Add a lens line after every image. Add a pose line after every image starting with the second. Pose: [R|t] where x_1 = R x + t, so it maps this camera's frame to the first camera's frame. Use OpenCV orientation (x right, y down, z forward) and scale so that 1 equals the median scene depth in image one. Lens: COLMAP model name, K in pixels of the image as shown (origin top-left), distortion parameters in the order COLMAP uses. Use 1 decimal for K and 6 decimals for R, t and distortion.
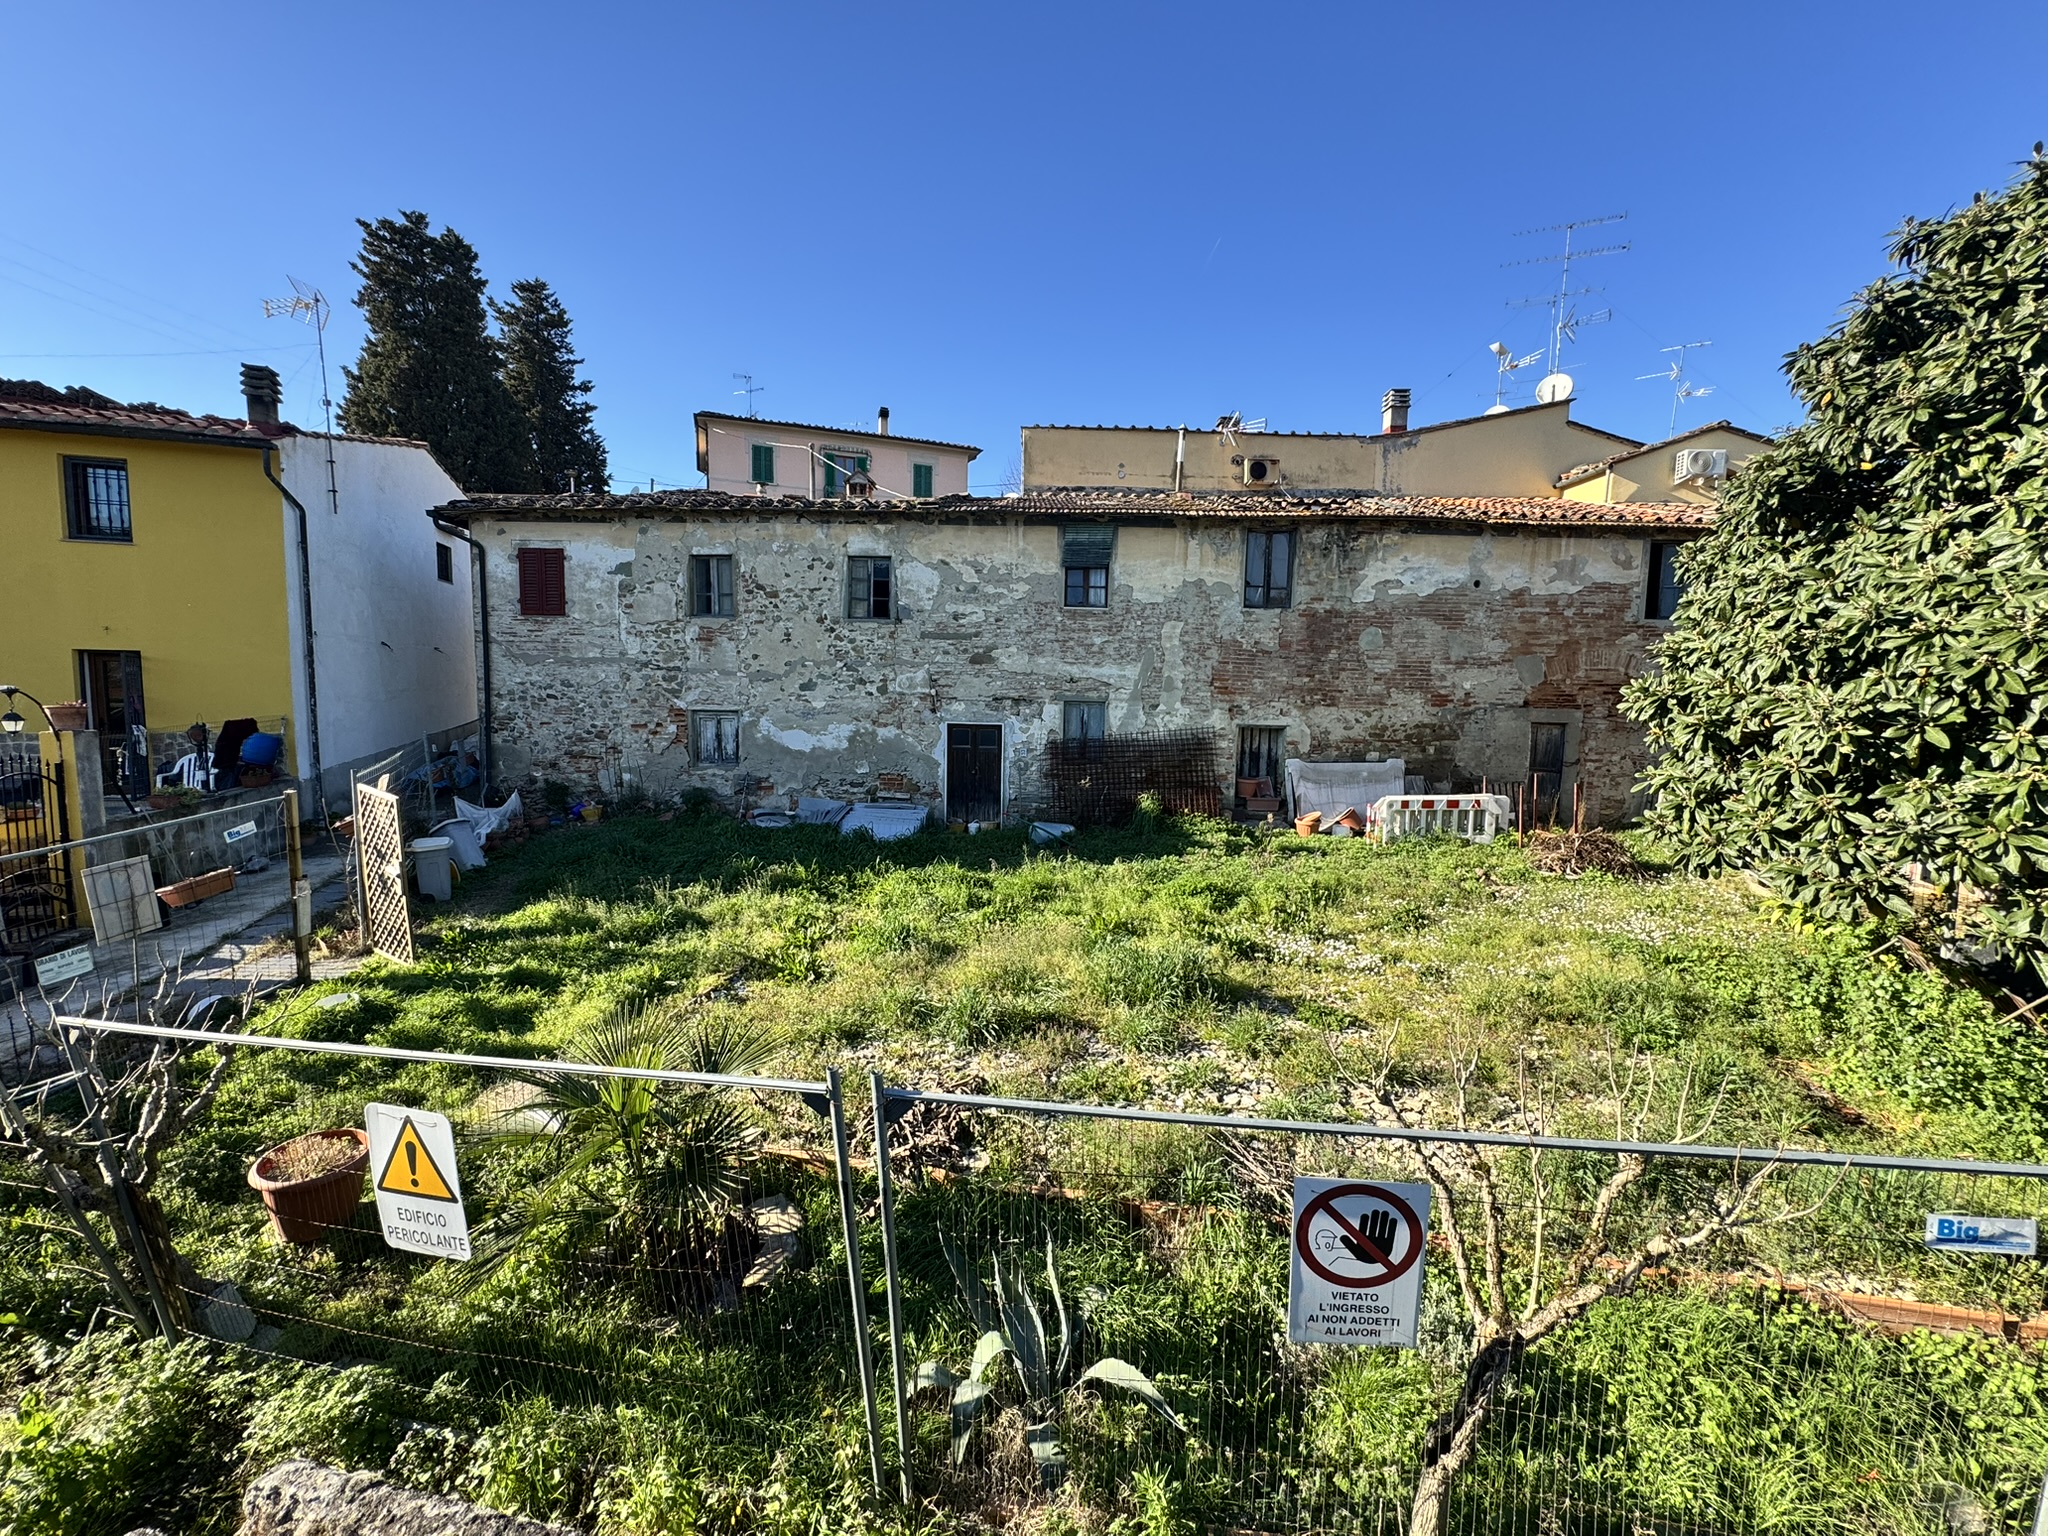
lens RADIAL K [[811.7, 0, 1024.7], [0, 811.7, 769.5], [0, 0, 1]] dist [-0.001426, 0.000132]
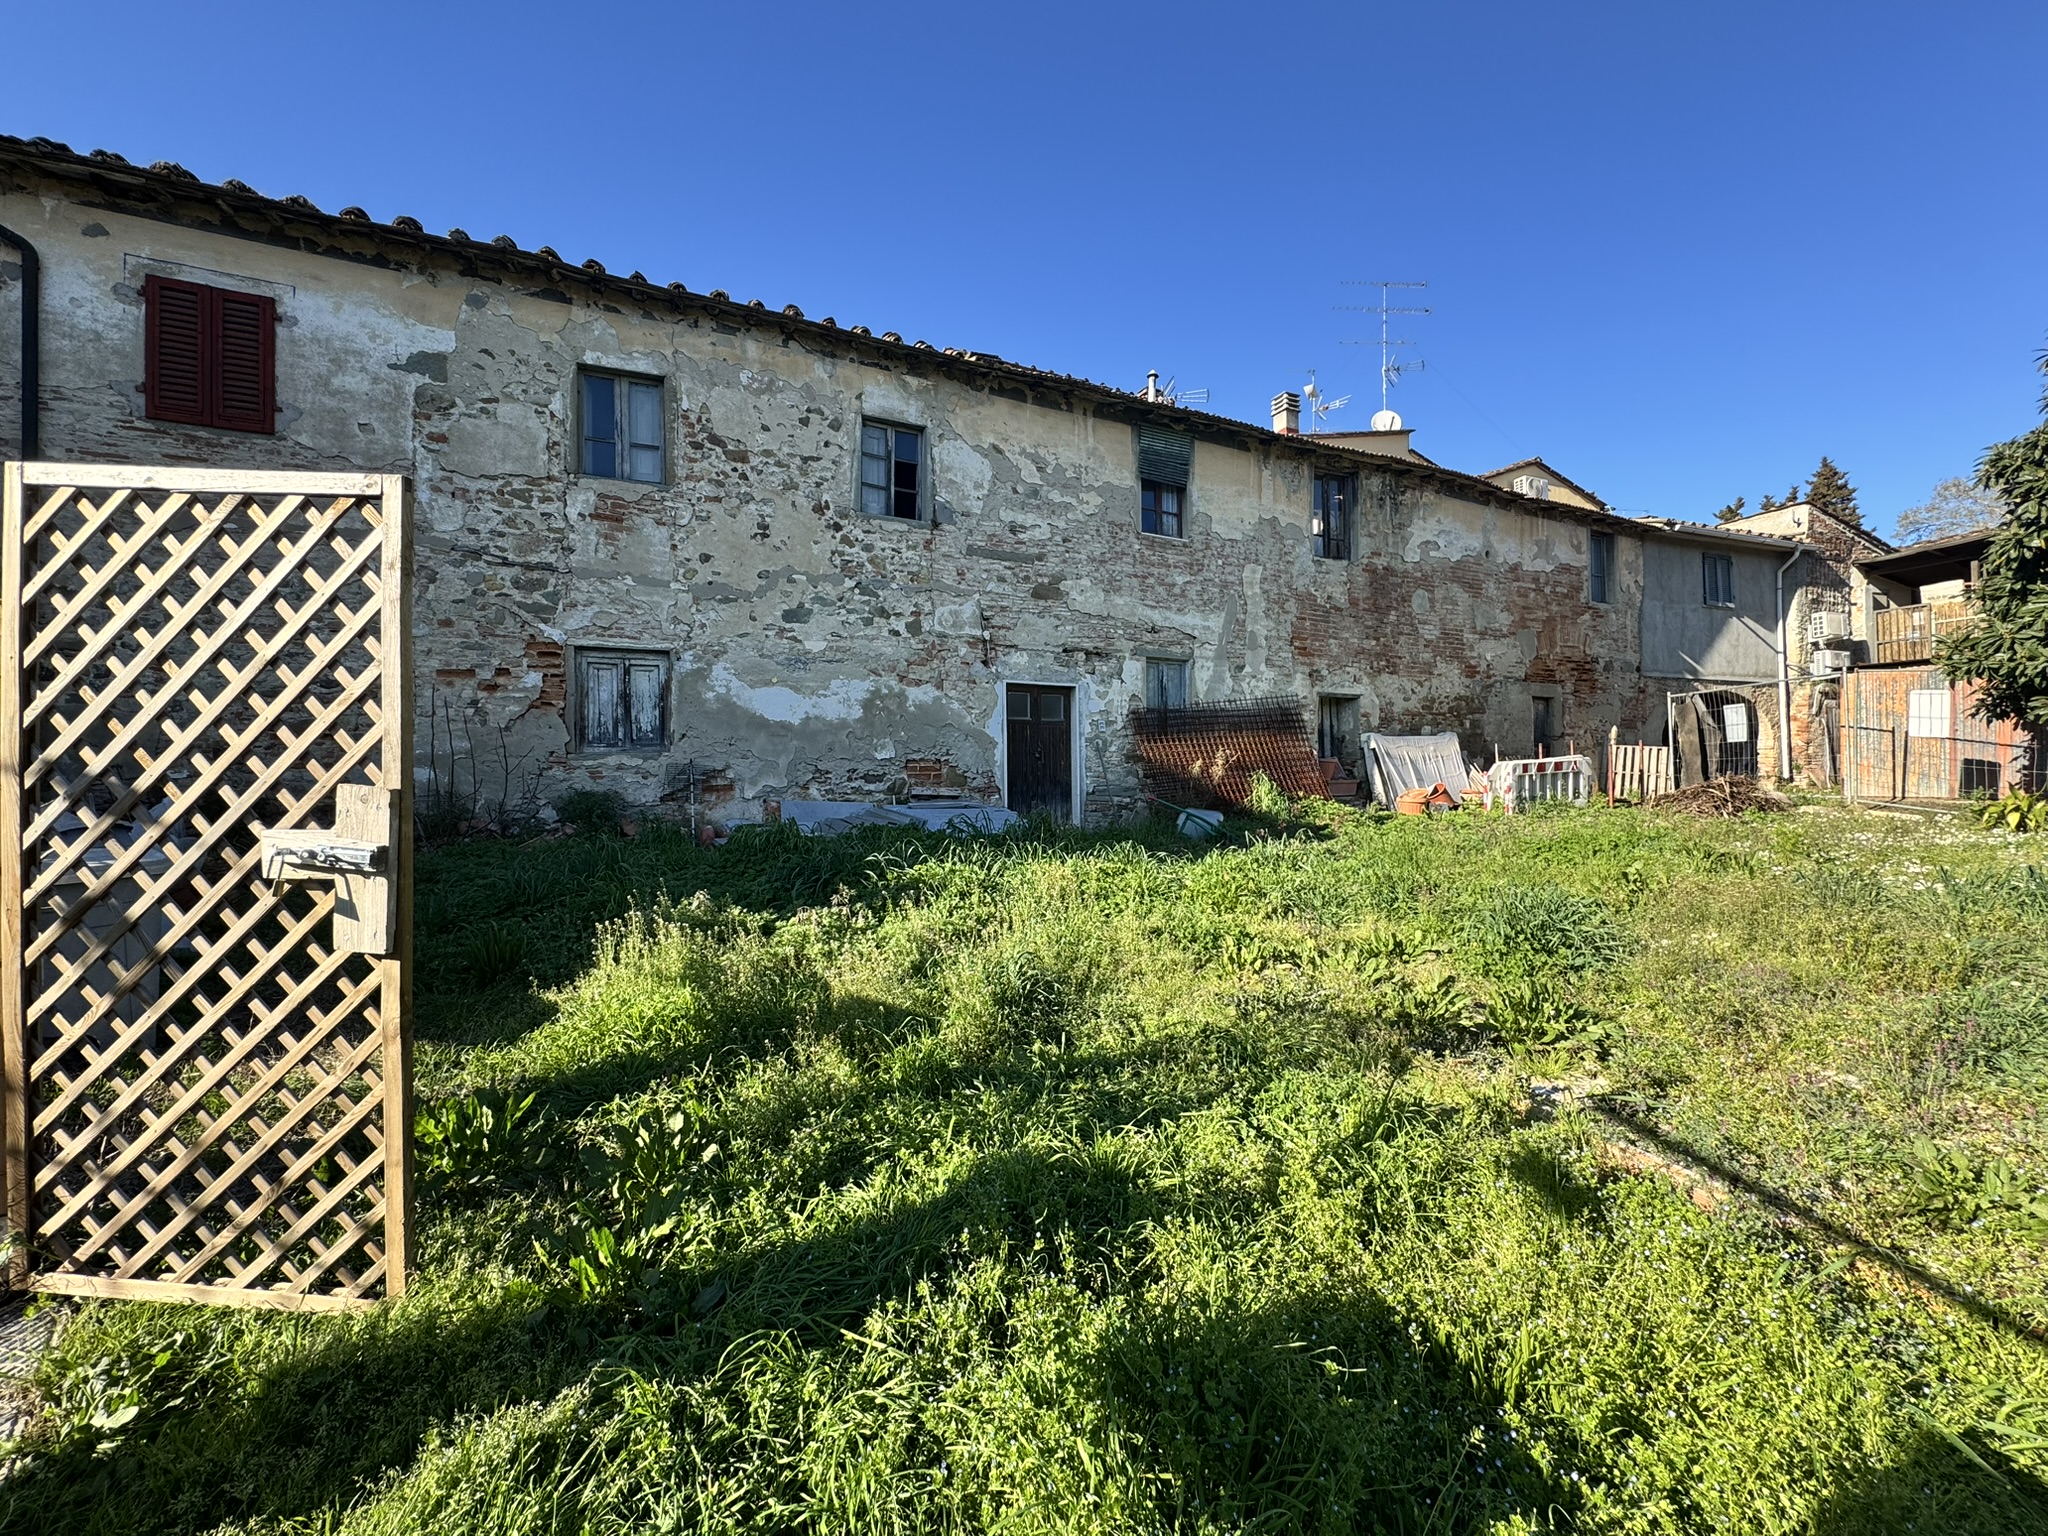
lens RADIAL K [[811.7, 0, 1024.3], [0, 811.7, 767.0], [0, 0, 1]] dist [-0.001426, 0.000132]
pose [[0.893187, -0.023111, 0.449091, -0.389085], [0.070332, 0.993568, -0.088750, 0.074460], [-0.444151, 0.110856, 0.889067, 0.402932]]
